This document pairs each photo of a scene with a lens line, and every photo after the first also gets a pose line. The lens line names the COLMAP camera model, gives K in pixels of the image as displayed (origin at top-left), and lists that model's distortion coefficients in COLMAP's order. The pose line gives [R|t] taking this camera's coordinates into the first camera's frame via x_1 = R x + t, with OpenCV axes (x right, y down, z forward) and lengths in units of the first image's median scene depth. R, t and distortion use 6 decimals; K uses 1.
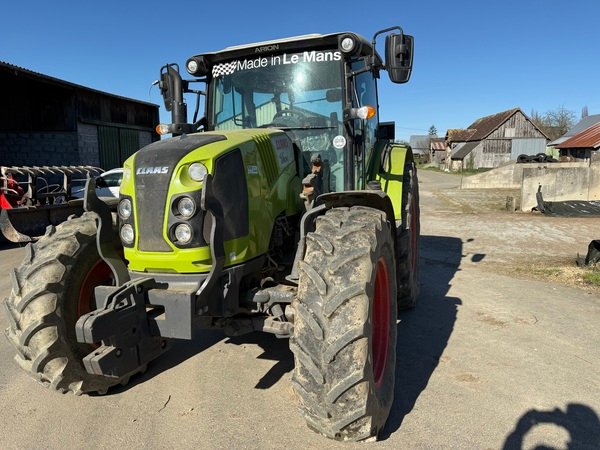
lens RADIAL K [[425.9, 0, 302.4], [0, 425.9, 215.5], [0, 0, 1]] dist [0.064600, -0.073354]
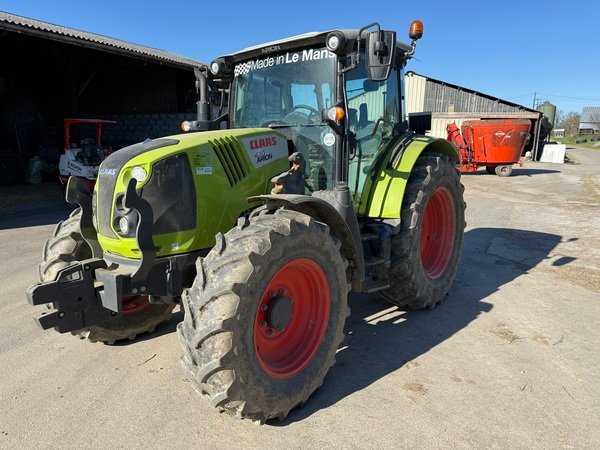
lens RADIAL K [[425.9, 0, 302.4], [0, 425.9, 215.5], [0, 0, 1]] dist [0.064600, -0.073354]
pose [[0.945805, 0.065202, -0.318123, 0.442783], [-0.046758, 0.996771, 0.065281, -0.067346], [0.321352, -0.046868, 0.945799, 0.010086]]
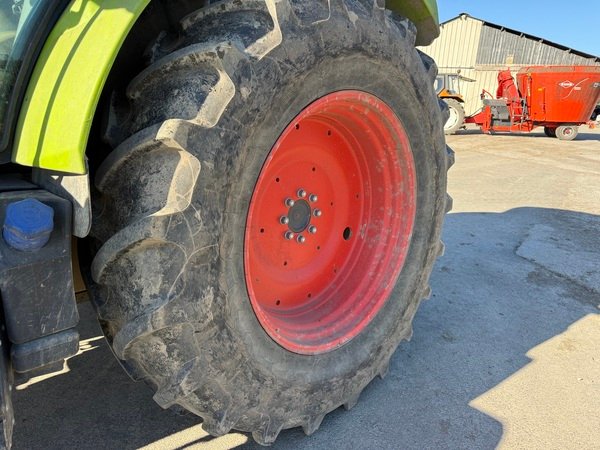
lens RADIAL K [[425.9, 0, 302.4], [0, 425.9, 215.5], [0, 0, 1]] dist [0.064600, -0.073354]
pose [[0.902437, 0.150107, -0.403826, 0.589821], [-0.092044, 0.982873, 0.159653, -0.023147], [0.420875, -0.106908, 0.900797, 1.122458]]
